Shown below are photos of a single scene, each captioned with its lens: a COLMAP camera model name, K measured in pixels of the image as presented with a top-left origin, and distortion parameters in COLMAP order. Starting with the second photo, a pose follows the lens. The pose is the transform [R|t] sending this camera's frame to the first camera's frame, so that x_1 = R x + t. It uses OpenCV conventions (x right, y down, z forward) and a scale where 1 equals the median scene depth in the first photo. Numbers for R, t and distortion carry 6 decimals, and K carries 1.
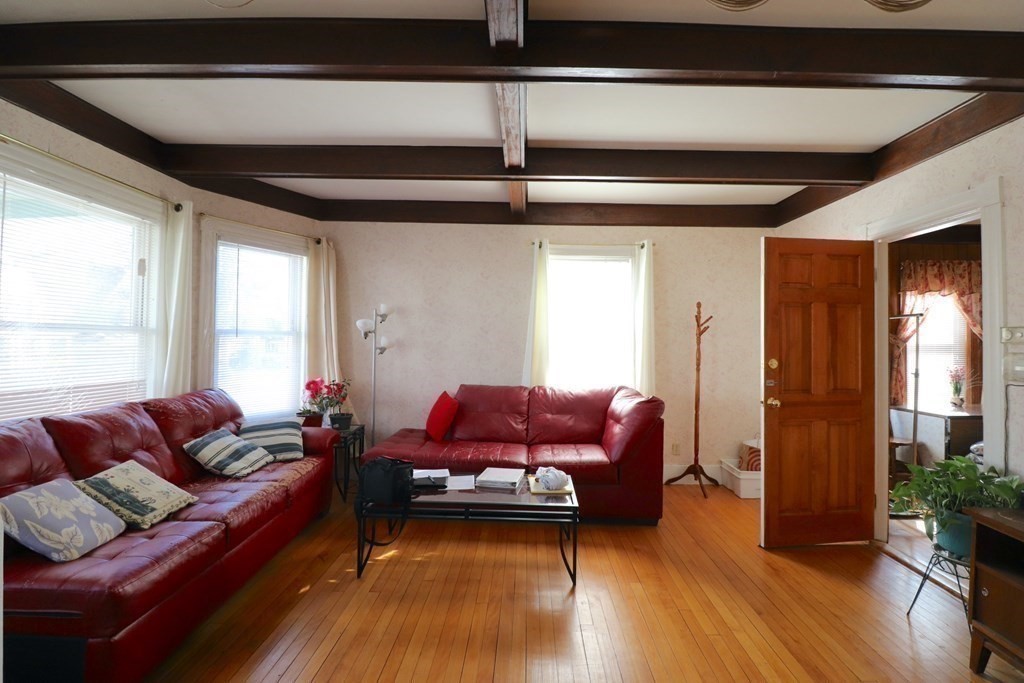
lens RADIAL K [[473.6, 0, 520.7], [0, 473.6, 336.7], [0, 0, 1]] dist [0.001223, -0.013510]
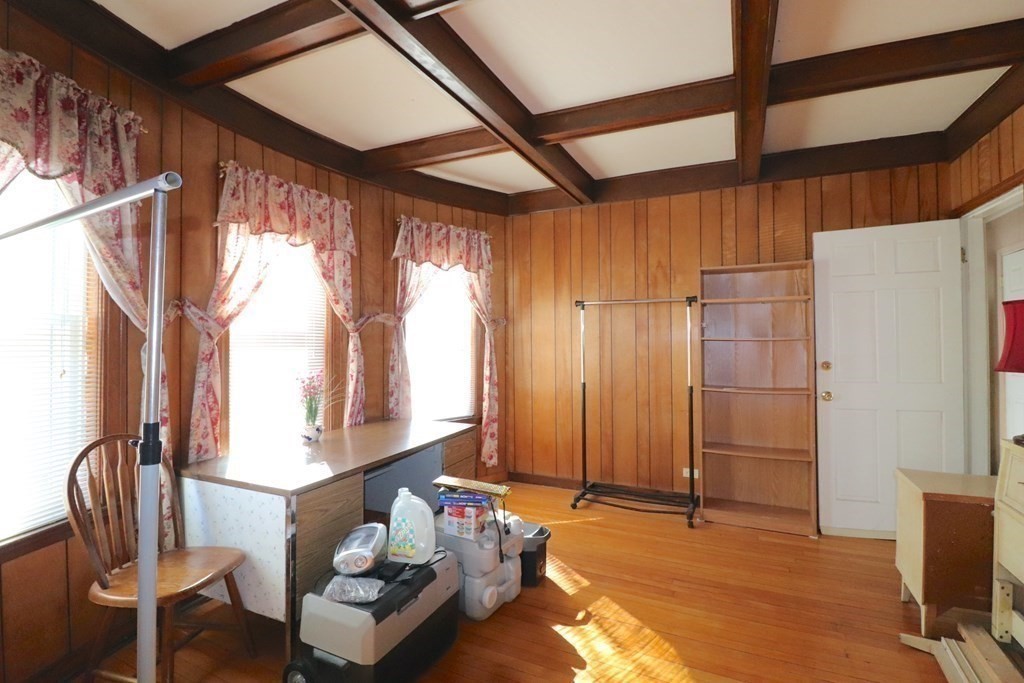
lens RADIAL K [[473.6, 0, 520.7], [0, 473.6, 336.7], [0, 0, 1]] dist [0.001223, -0.013510]
pose [[0.402504, 0.001878, 0.915416, 0.494042], [-0.015432, 0.999870, 0.004734, 0.015384], [-0.915288, -0.016032, 0.402481, 0.525173]]
